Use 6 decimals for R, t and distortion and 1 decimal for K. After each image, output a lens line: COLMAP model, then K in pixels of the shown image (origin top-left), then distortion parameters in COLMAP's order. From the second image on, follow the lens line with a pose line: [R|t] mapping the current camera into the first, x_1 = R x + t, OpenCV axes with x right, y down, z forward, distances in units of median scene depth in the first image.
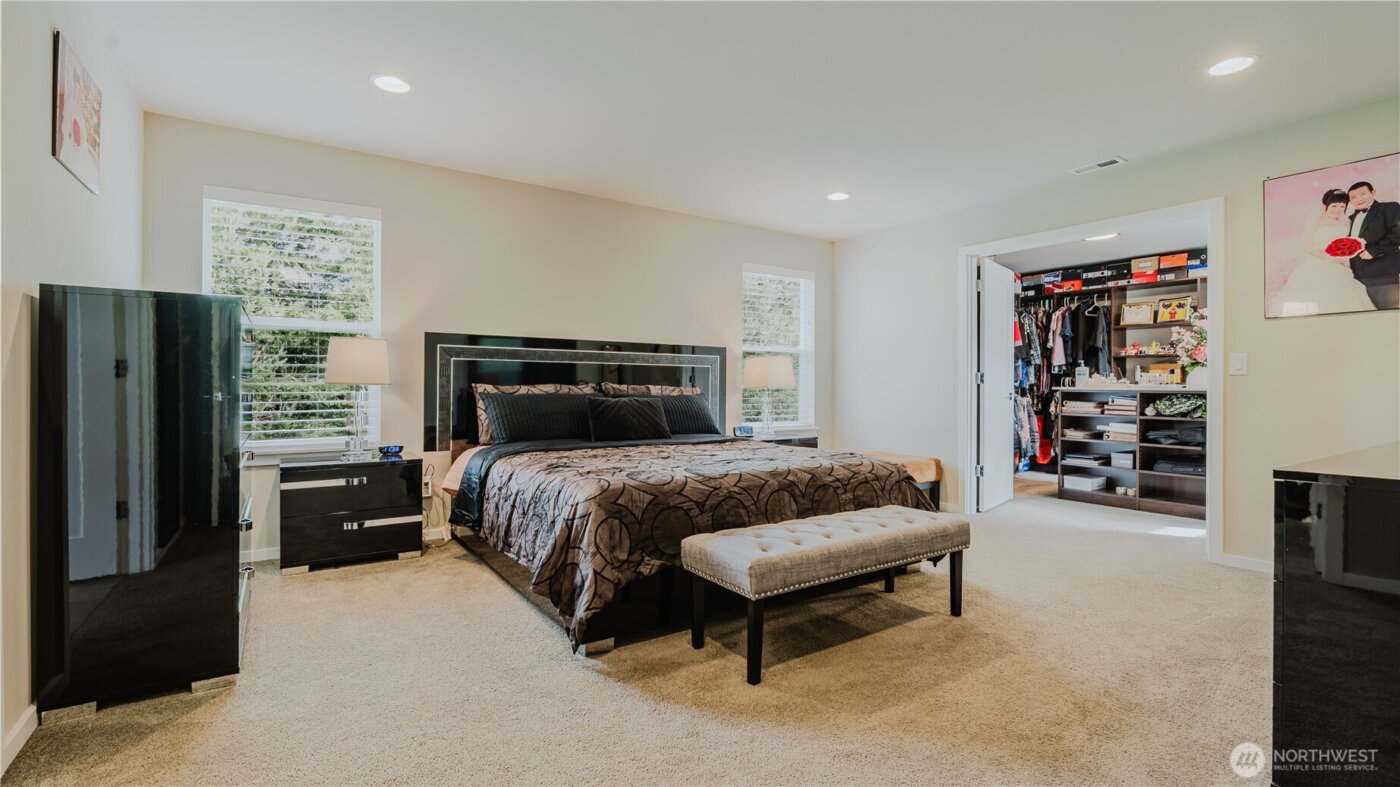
lens RADIAL K [[630.9, 0, 707.3], [0, 630.9, 370.8], [0, 0, 1]] dist [-0.002863, -0.000112]
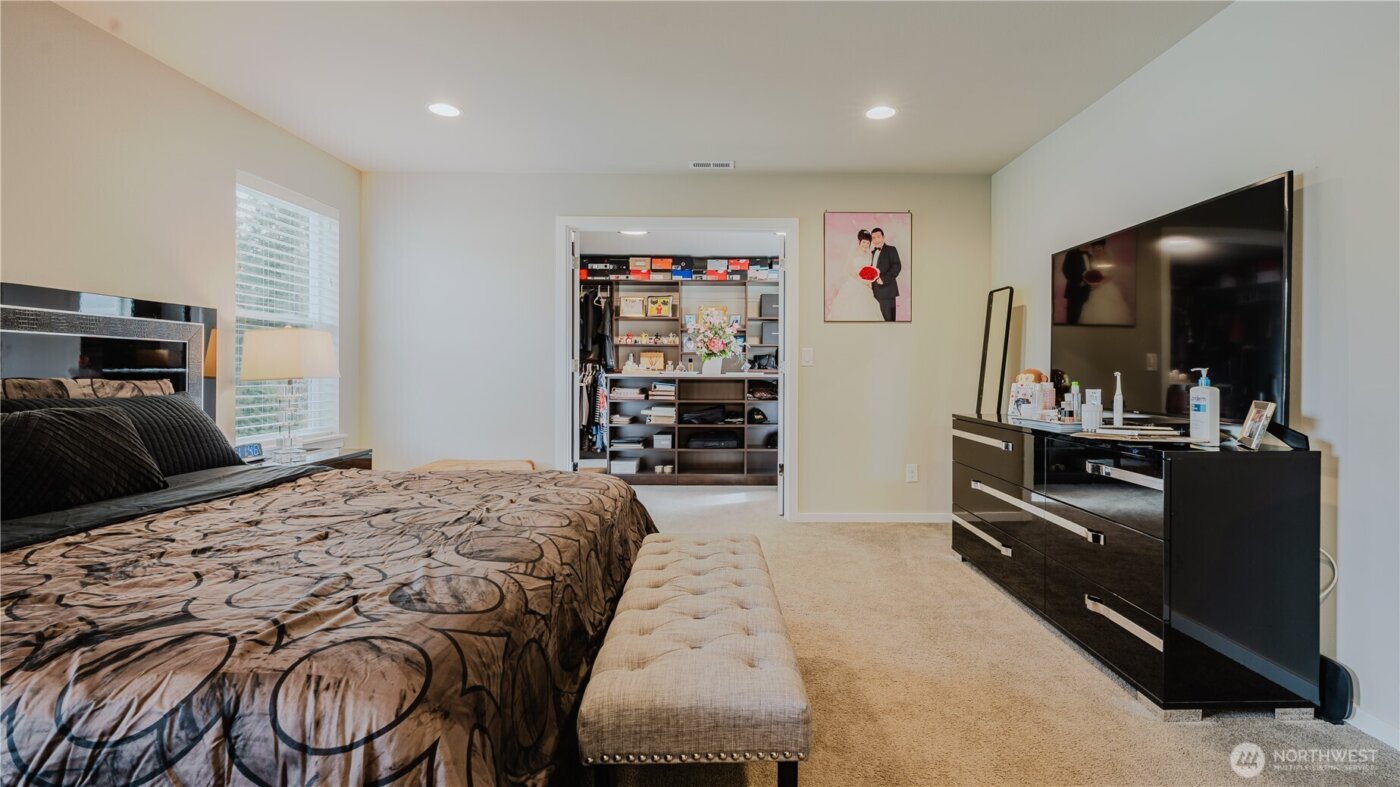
lens RADIAL K [[630.9, 0, 707.3], [0, 630.9, 370.8], [0, 0, 1]] dist [-0.002863, -0.000112]
pose [[0.556046, -0.003474, 0.831144, -0.200121], [-0.020836, 0.999619, 0.018117, -0.001244], [-0.830890, -0.027392, 0.555762, 0.321793]]
